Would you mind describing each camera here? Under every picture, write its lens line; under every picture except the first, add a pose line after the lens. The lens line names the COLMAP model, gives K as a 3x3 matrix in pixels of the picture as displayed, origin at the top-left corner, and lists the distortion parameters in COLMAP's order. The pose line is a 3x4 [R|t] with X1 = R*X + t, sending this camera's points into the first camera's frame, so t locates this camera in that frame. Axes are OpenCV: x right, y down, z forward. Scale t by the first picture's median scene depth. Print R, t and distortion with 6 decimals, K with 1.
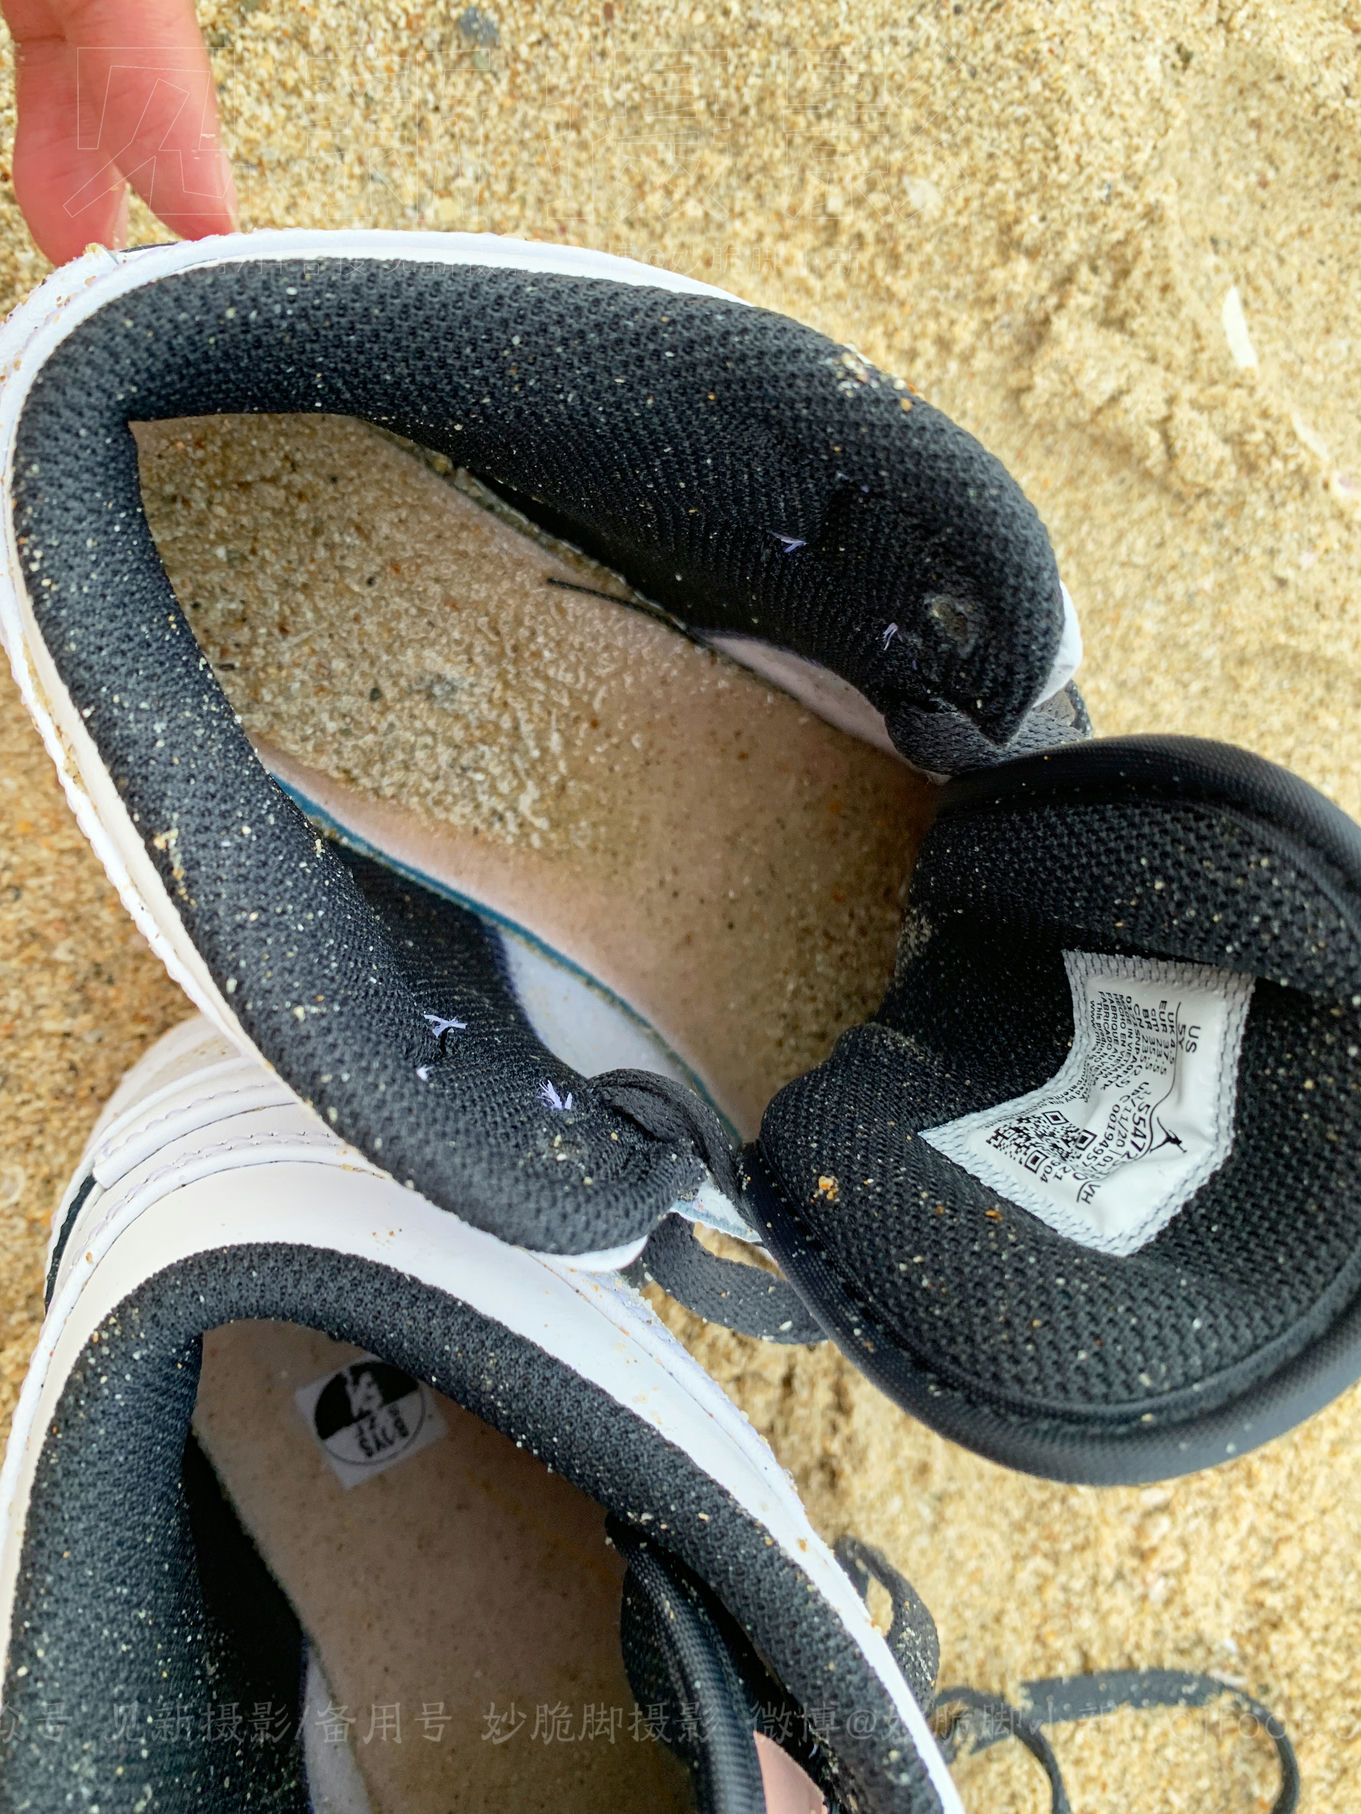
lens RADIAL K [[1376.8, 0, 680.5], [0, 1376.8, 907.0], [0, 0, 1]] dist [-0.010929, -0.001103]
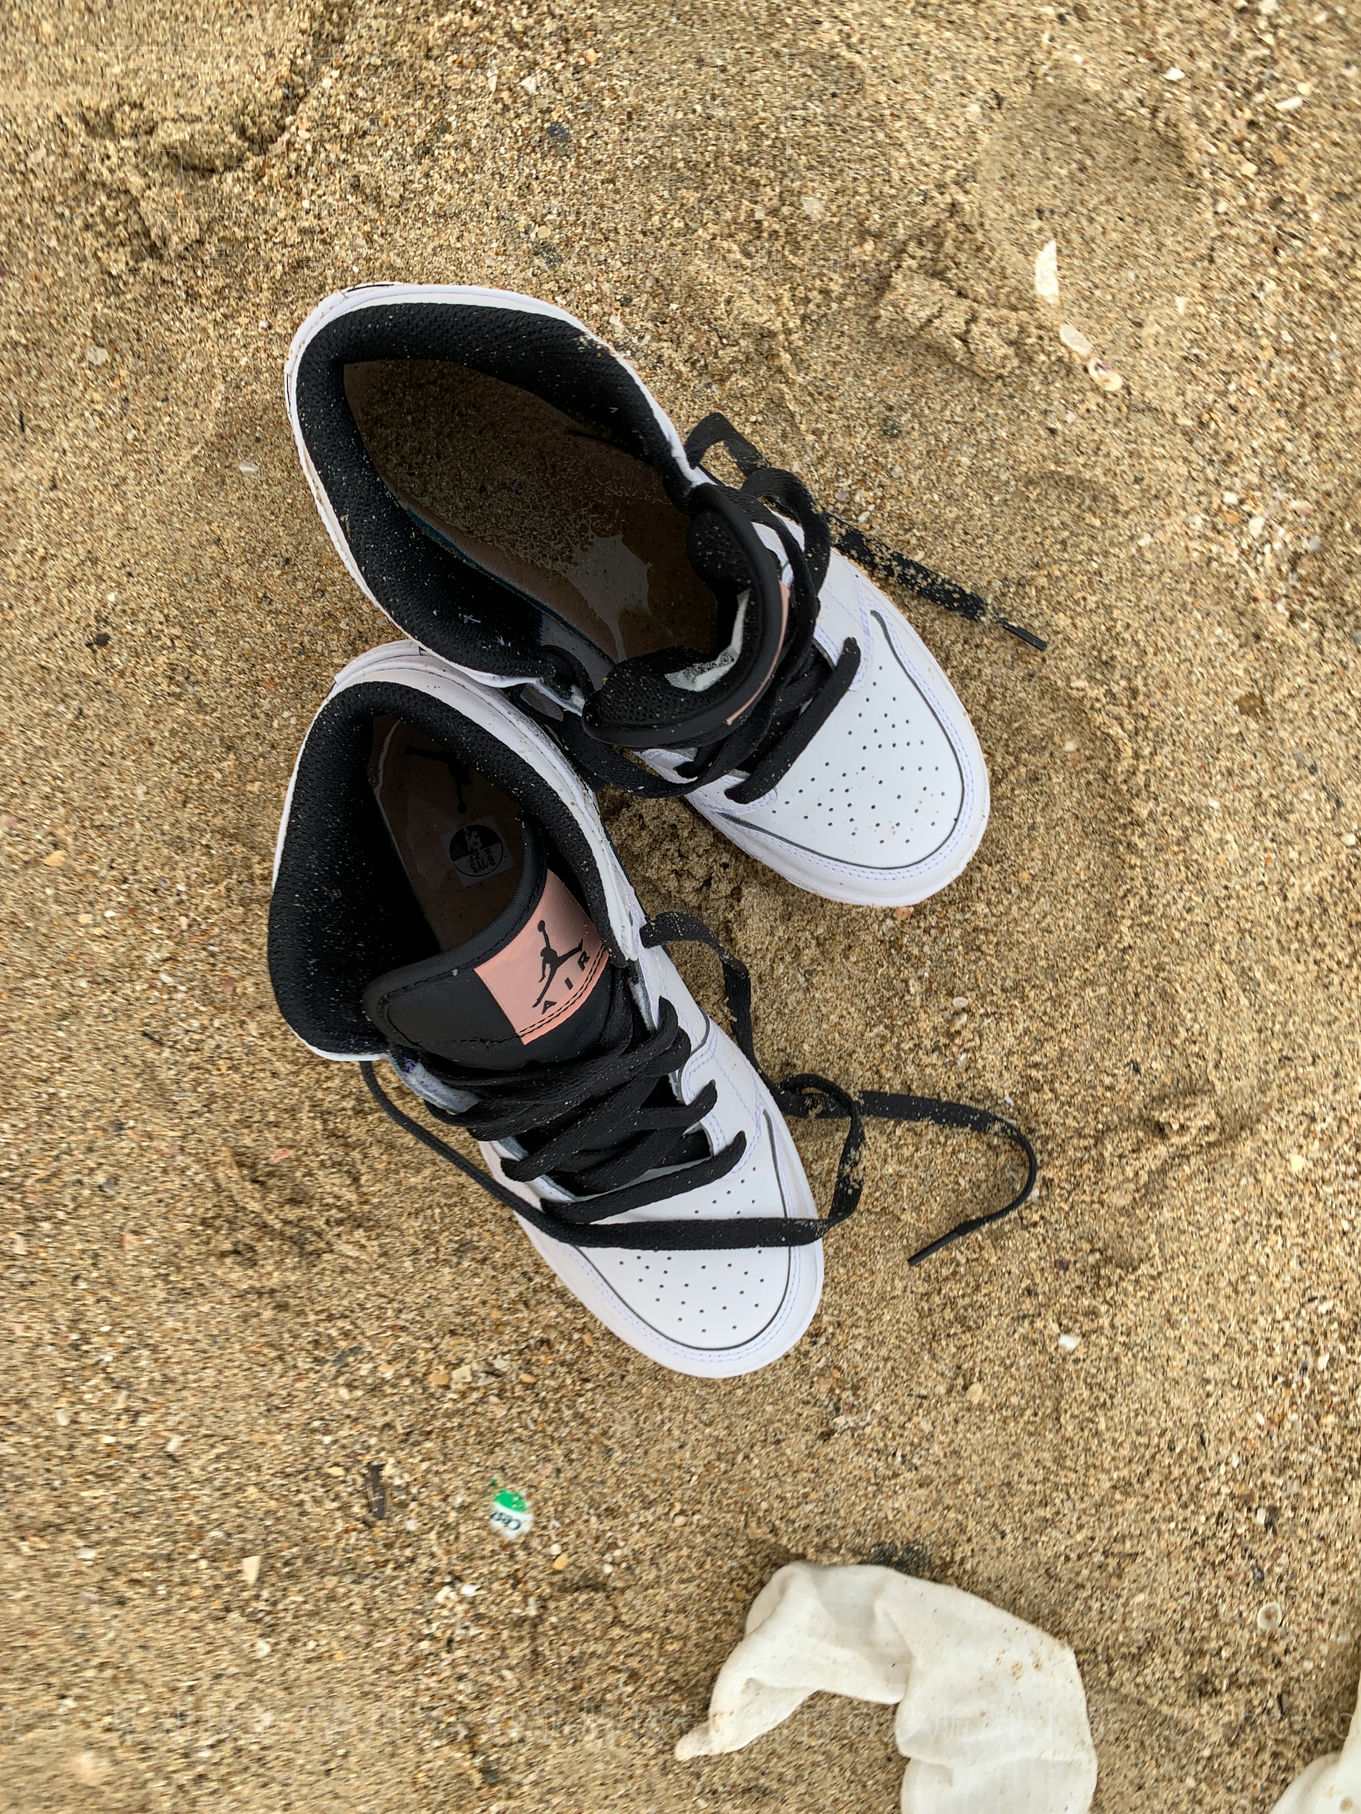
lens RADIAL K [[1352.3, 0, 702.0], [0, 1352.3, 886.2], [0, 0, 1]] dist [0.002568, -0.002118]
pose [[0.978016, 0.050807, -0.202246, 0.429738], [-0.037751, 0.996978, 0.067898, 0.229218], [0.205085, -0.058770, 0.976978, -0.753734]]
